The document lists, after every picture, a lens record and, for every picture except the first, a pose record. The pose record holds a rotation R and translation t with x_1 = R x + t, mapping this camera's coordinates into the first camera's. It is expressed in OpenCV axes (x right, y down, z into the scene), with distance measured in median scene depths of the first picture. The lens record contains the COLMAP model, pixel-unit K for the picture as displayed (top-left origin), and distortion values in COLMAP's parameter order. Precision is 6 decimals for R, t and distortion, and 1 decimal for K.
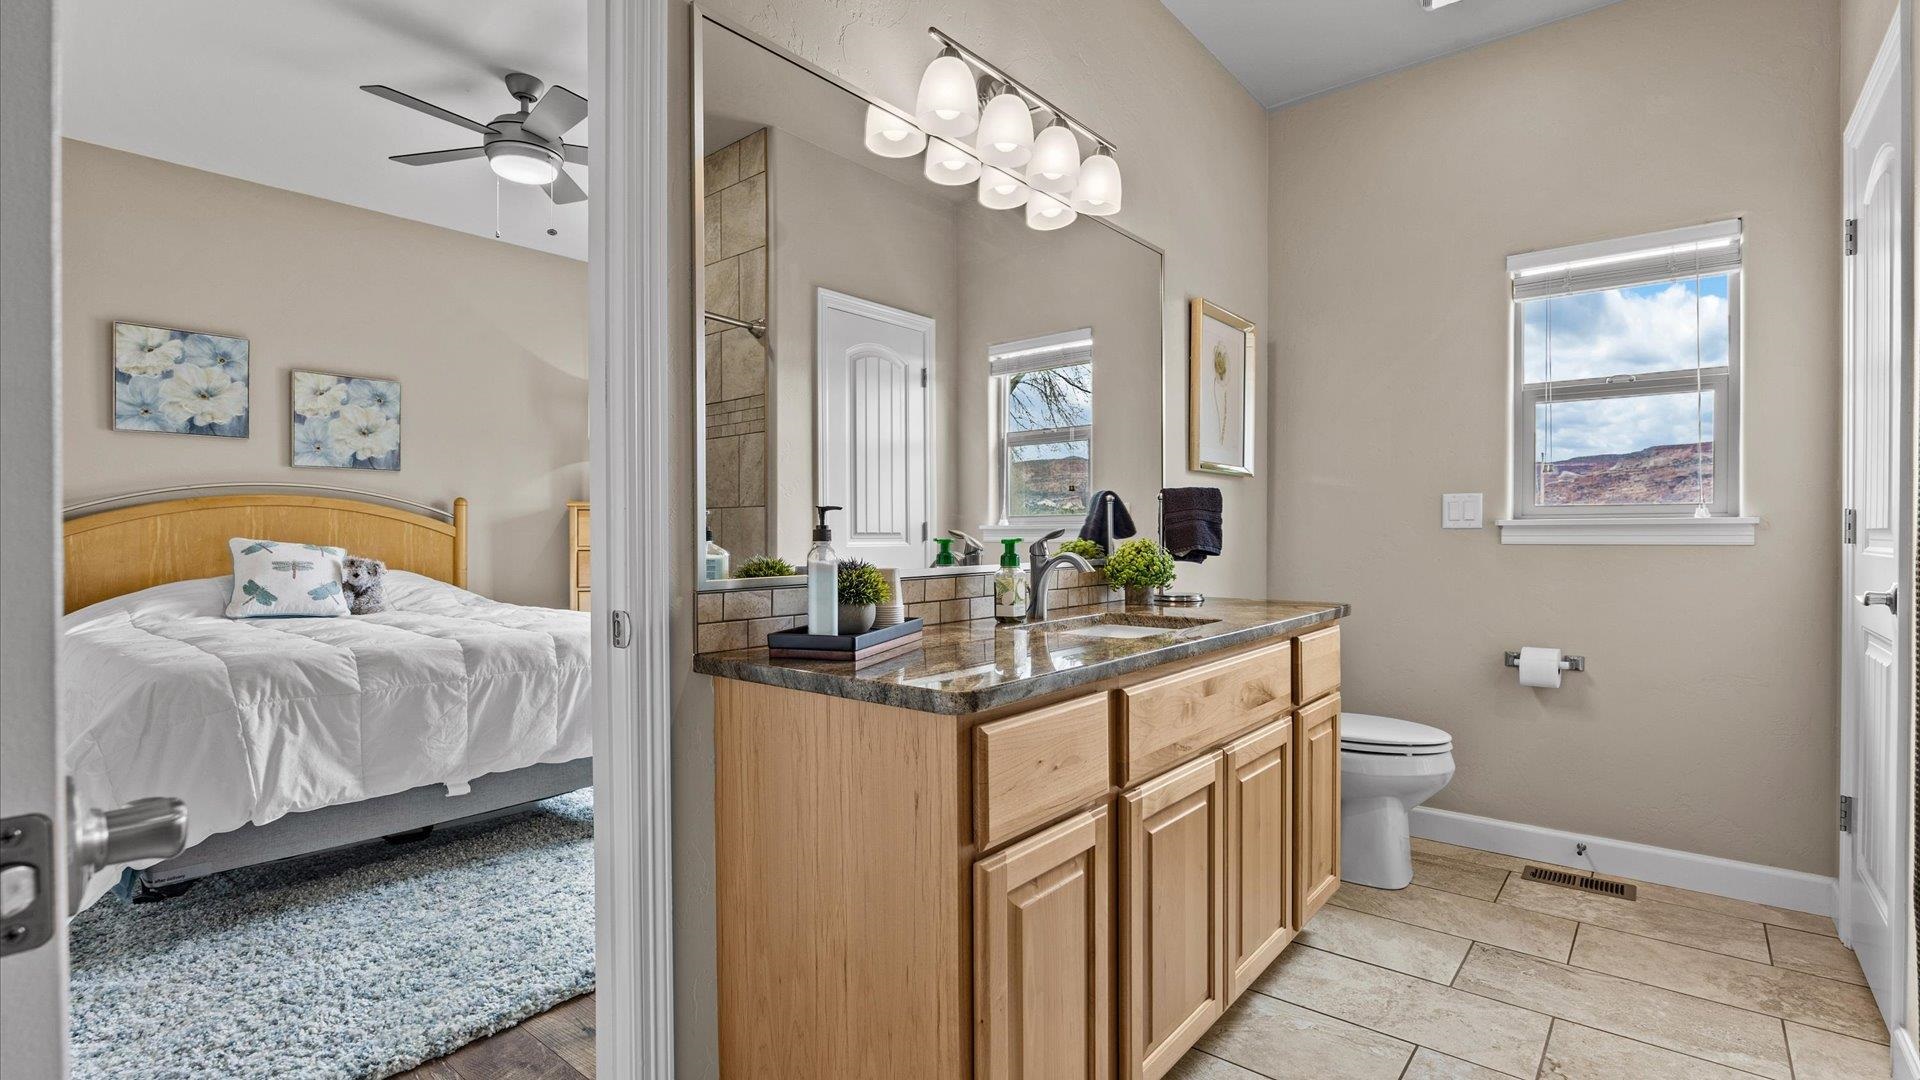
lens RADIAL K [[876.3, 0, 968.7], [0, 876.3, 540.4], [0, 0, 1]] dist [-0.014274, 0.000716]
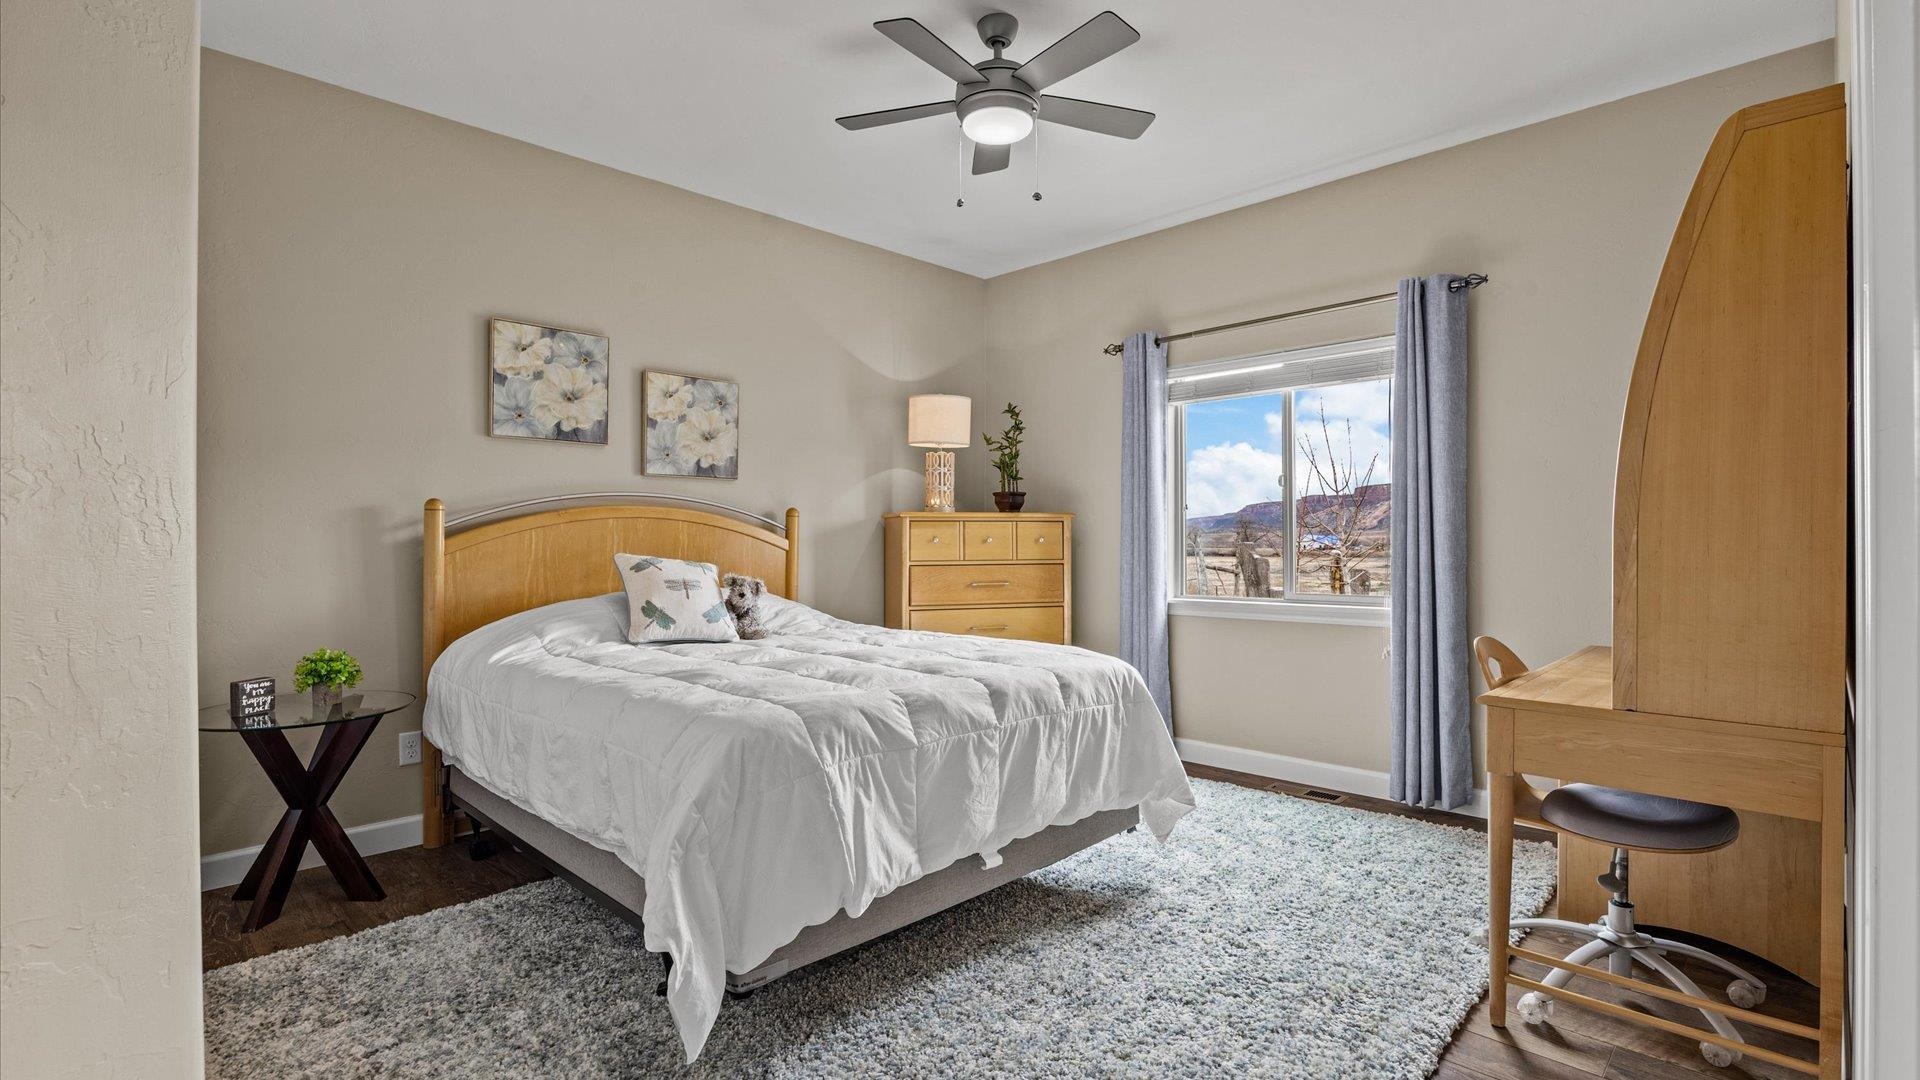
lens RADIAL K [[876.3, 0, 968.7], [0, 876.3, 540.4], [0, 0, 1]] dist [-0.014274, 0.000716]
pose [[0.995652, -0.000016, -0.093152, -0.386985], [-0.000845, 0.999957, -0.009202, -0.008199], [0.093149, 0.009240, 0.995609, 0.121151]]
